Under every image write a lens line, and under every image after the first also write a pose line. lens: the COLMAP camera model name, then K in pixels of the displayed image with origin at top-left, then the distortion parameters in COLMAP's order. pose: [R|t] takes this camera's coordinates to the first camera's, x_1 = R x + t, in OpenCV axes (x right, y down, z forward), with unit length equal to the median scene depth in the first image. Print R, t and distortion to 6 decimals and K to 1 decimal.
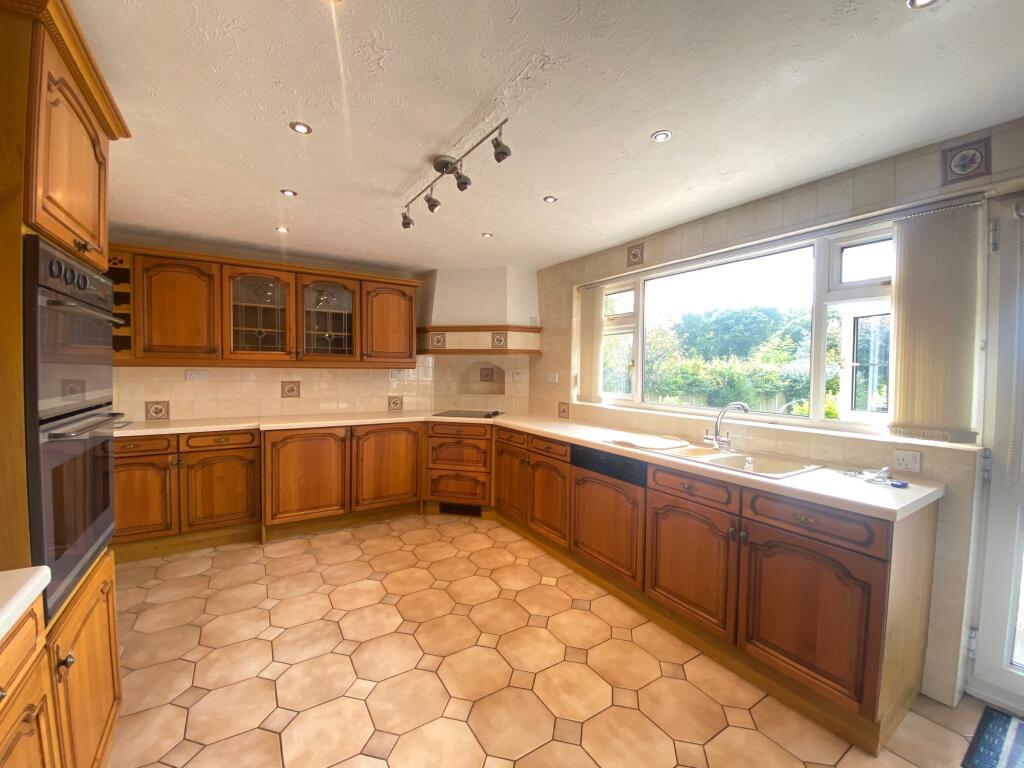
lens RADIAL K [[411.5, 0, 512.2], [0, 411.5, 381.8], [0, 0, 1]] dist [0.003099, -0.012649]
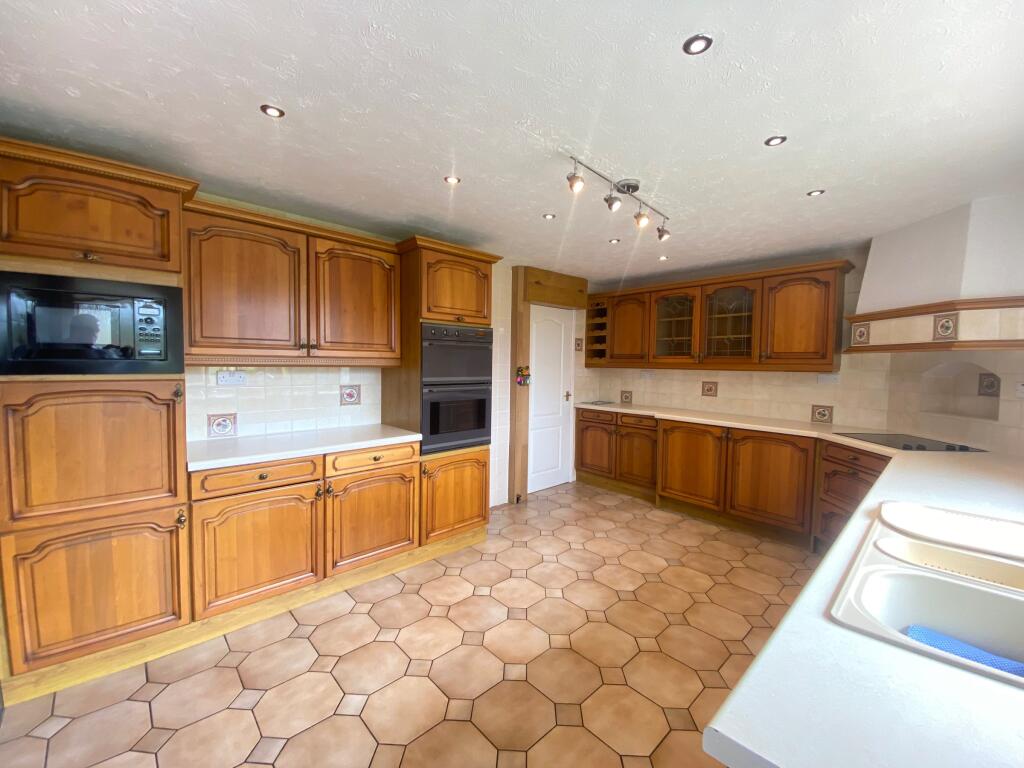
lens RADIAL K [[411.5, 0, 507.9], [0, 411.5, 379.5], [0, 0, 1]] dist [0.003099, -0.012649]
pose [[0.175194, 0.031067, -0.984044, 0.557430], [-0.042833, 0.998796, 0.023907, -0.012183], [0.983602, 0.037961, 0.176314, 0.312956]]
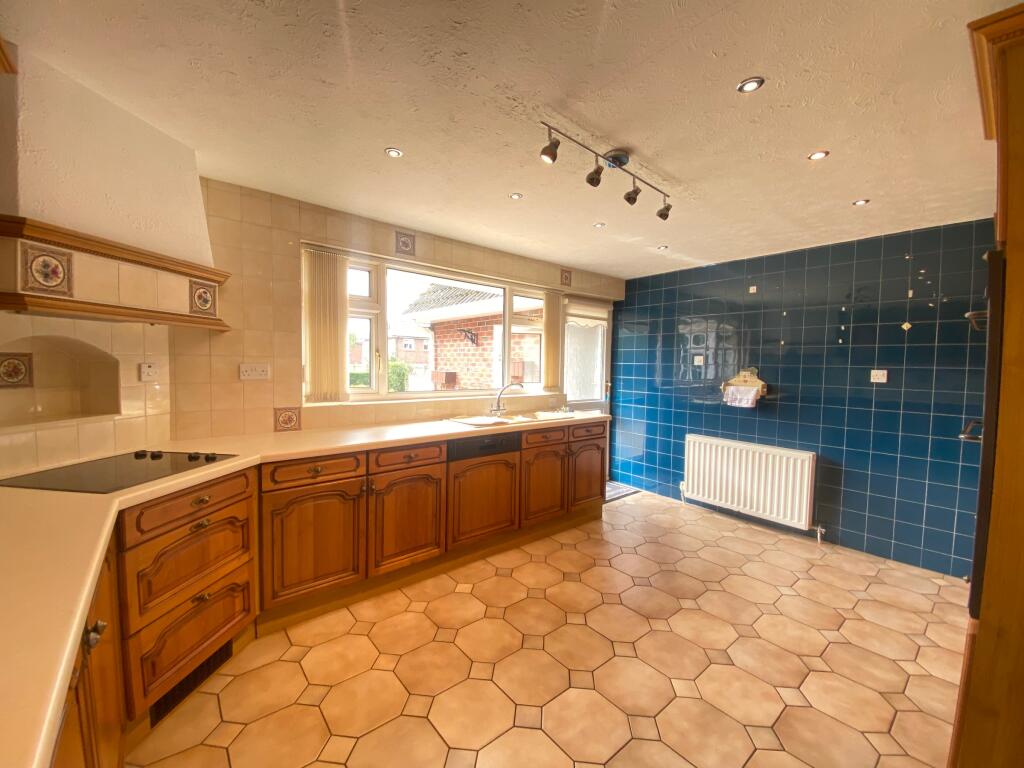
lens RADIAL K [[411.5, 0, 511.6], [0, 411.5, 382.8], [0, 0, 1]] dist [0.003099, -0.012649]
pose [[-0.127075, -0.058586, 0.990161, -0.705119], [0.013544, 0.998059, 0.060791, -0.031677], [-0.991801, 0.021136, -0.126035, 0.856701]]
